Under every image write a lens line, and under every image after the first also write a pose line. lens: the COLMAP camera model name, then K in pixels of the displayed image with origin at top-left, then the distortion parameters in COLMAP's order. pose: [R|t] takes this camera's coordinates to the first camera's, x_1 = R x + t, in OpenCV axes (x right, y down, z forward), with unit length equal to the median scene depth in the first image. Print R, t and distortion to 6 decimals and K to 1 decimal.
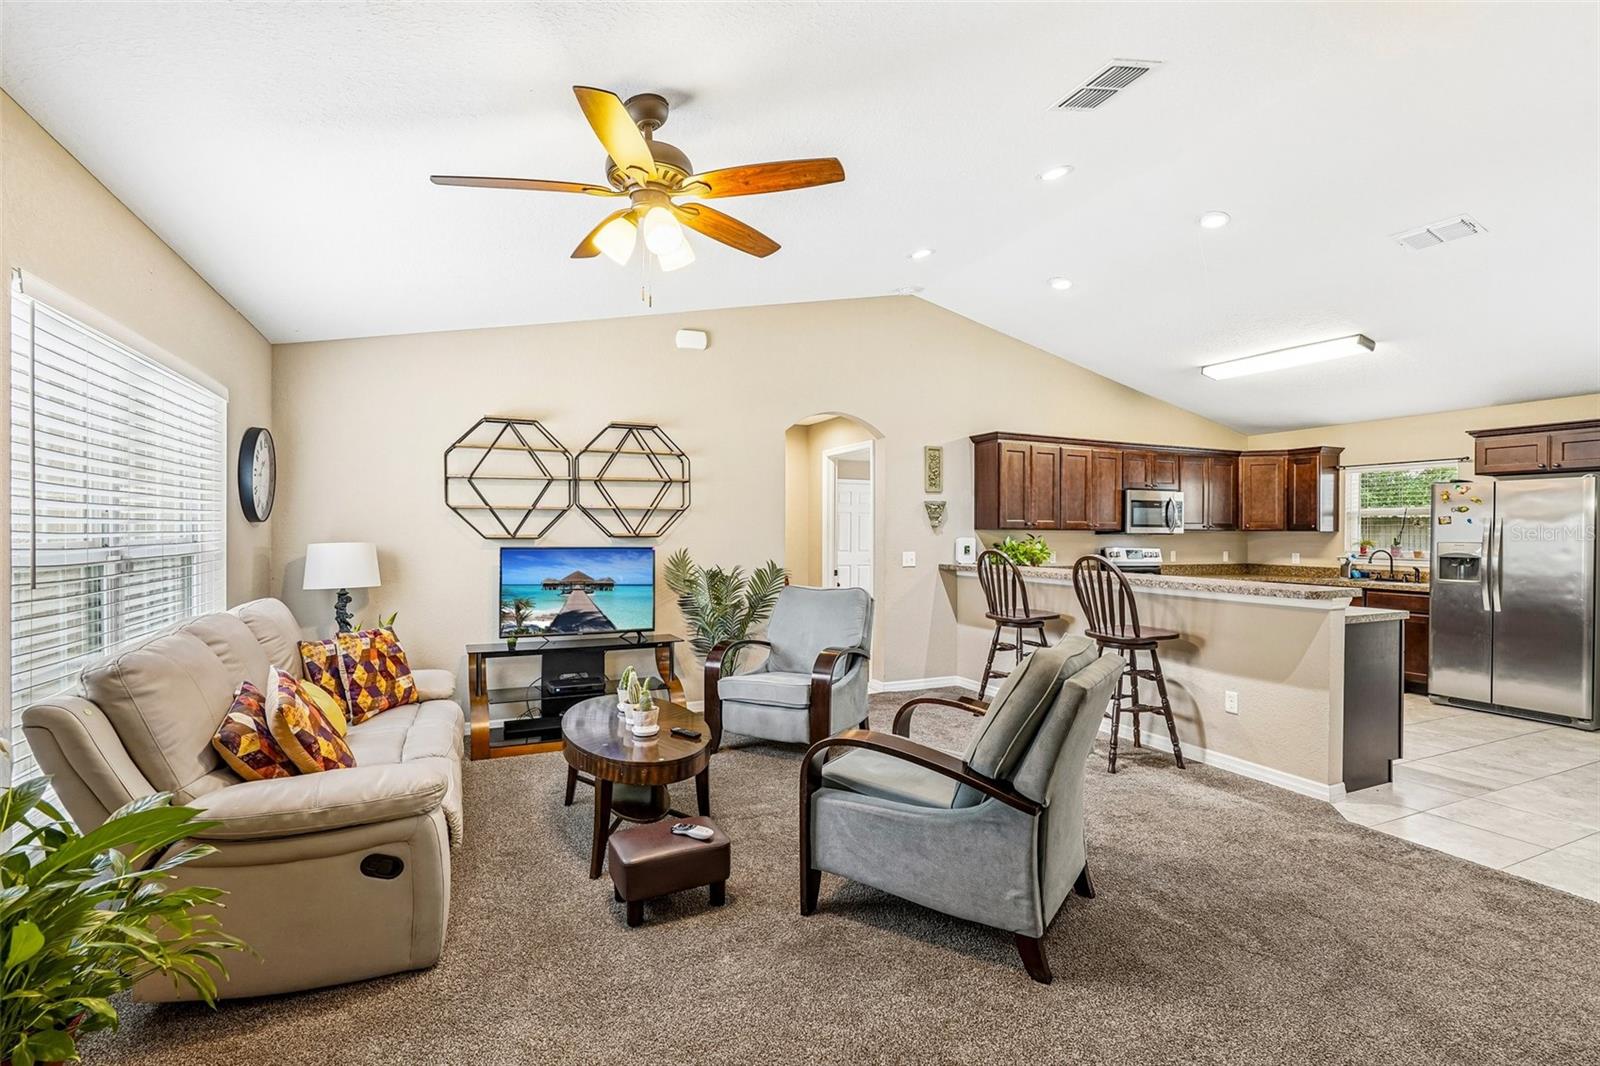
lens RADIAL K [[723.1, 0, 800.0], [0, 723.1, 533.0], [0, 0, 1]] dist [-0.002708, 0.000366]
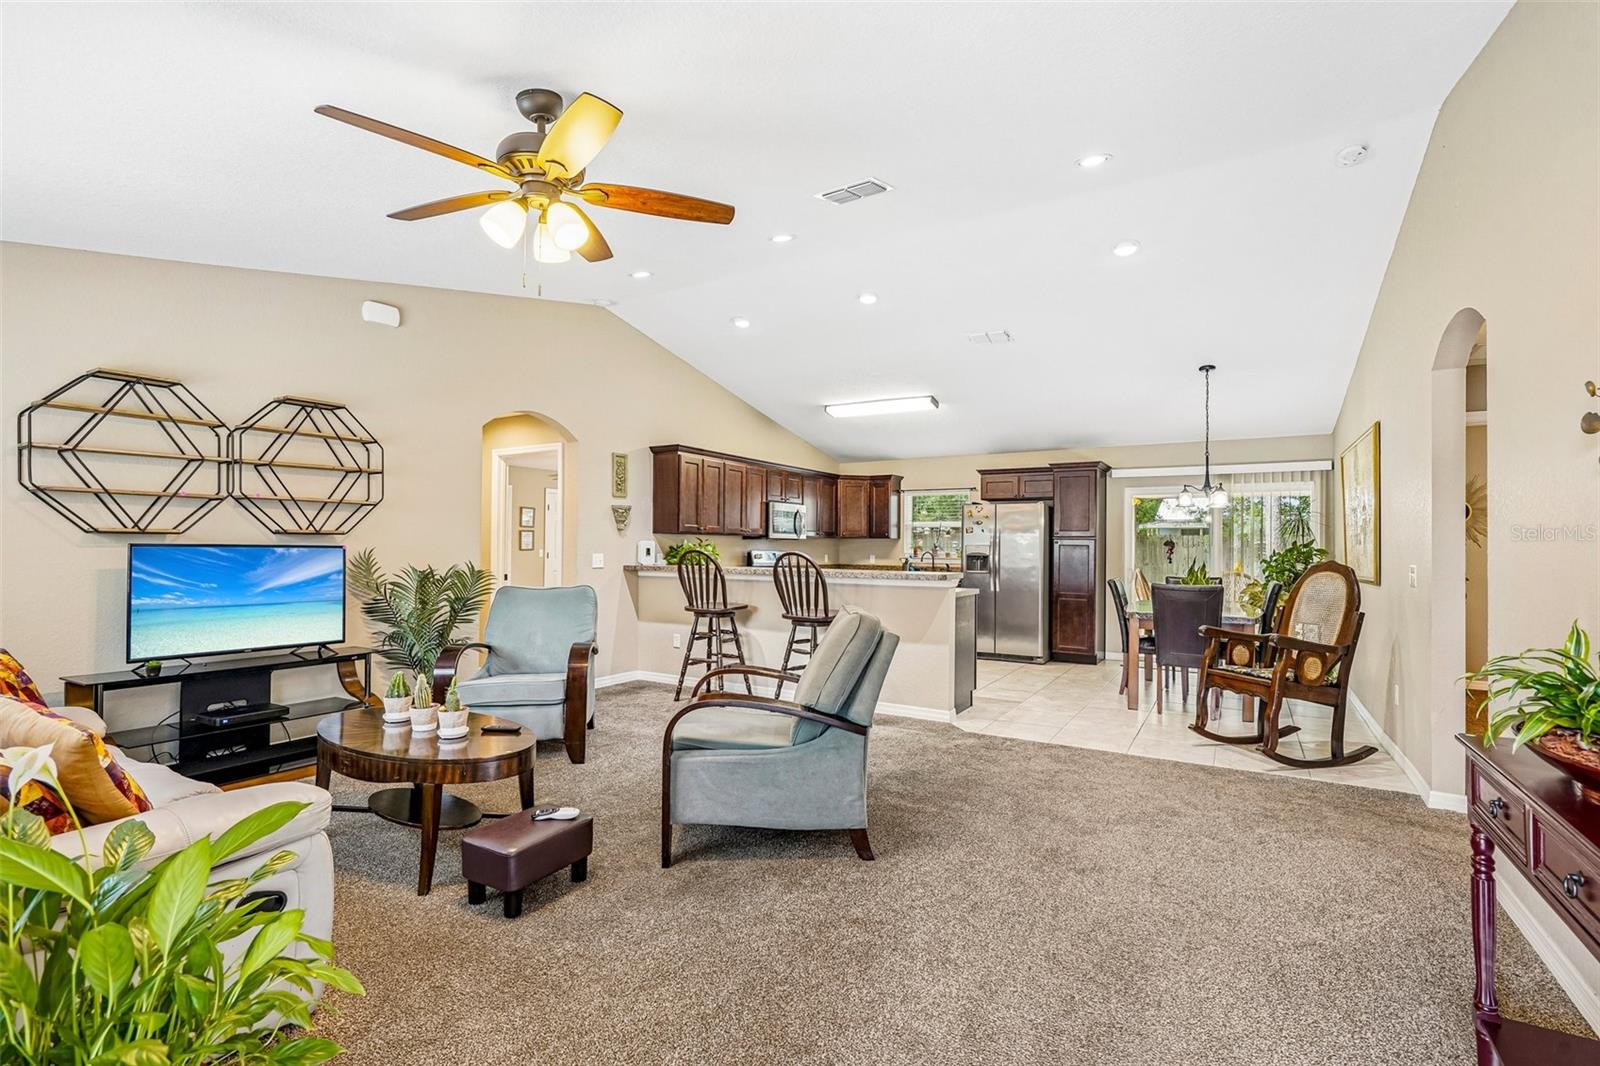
lens RADIAL K [[720.6, 0, 800.0], [0, 720.6, 533.0], [0, 0, 1]] dist [-0.005491, 0.000094]
pose [[0.831478, 0.013038, 0.555405, -0.213056], [-0.003374, 0.999825, -0.018420, 0.017329], [-0.555548, 0.013442, 0.831376, -0.017726]]
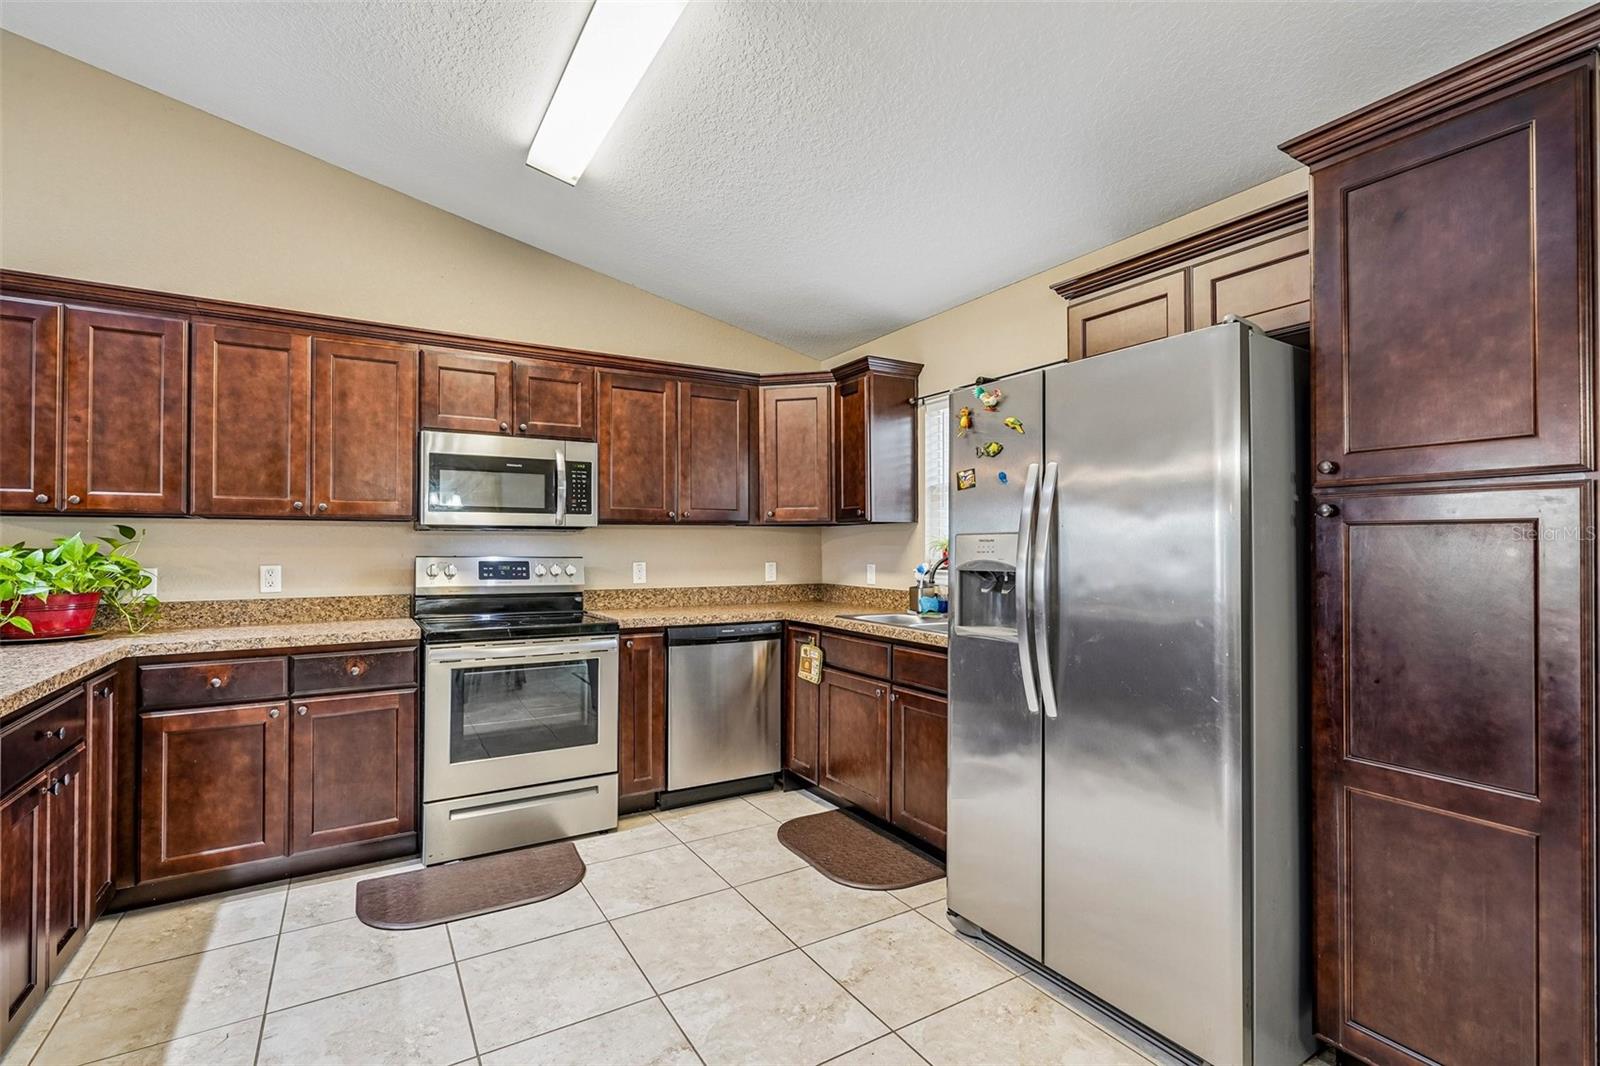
lens RADIAL K [[720.6, 0, 800.0], [0, 720.6, 533.0], [0, 0, 1]] dist [-0.005491, 0.000094]
pose [[0.992988, -0.005086, 0.118103, 0.820552], [0.007596, 0.999754, -0.020816, 0.021607], [-0.117968, 0.021567, 0.992783, 0.666045]]
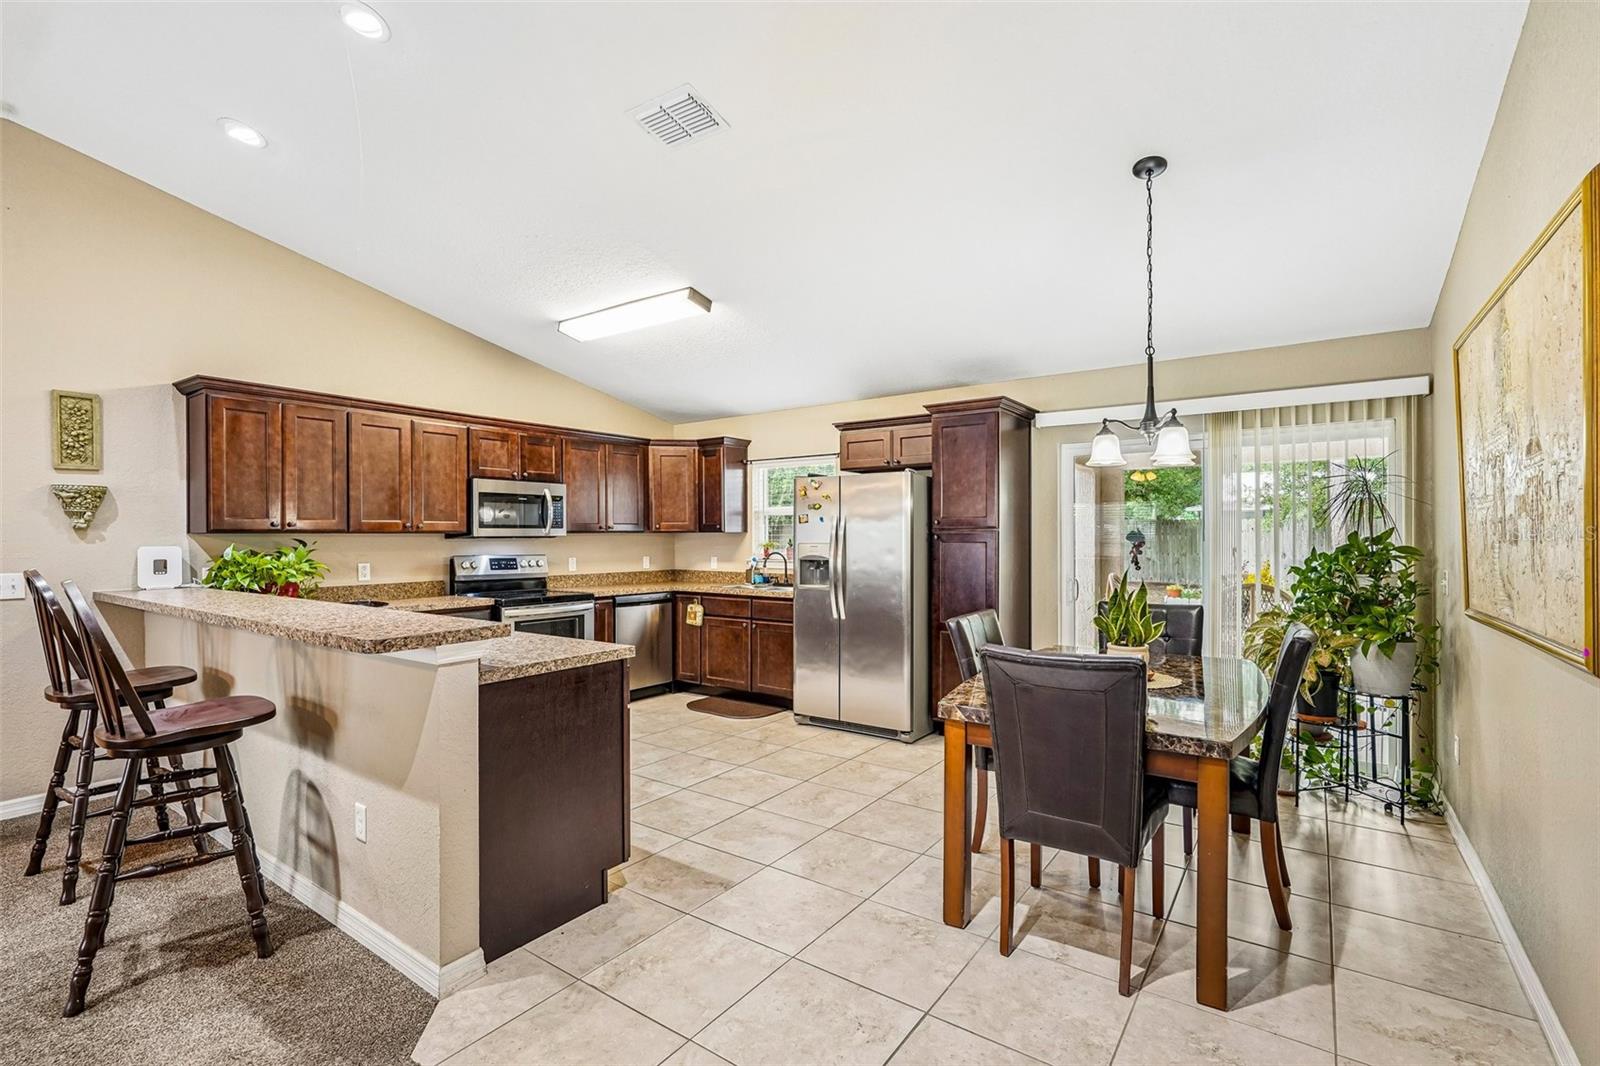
lens RADIAL K [[723.1, 0, 800.0], [0, 723.1, 533.0], [0, 0, 1]] dist [-0.002708, 0.000366]
pose [[0.868983, -0.007460, 0.494786, 0.484666], [0.010246, 0.999943, -0.002917, 0.002841], [-0.494736, 0.007605, 0.869010, 0.241529]]
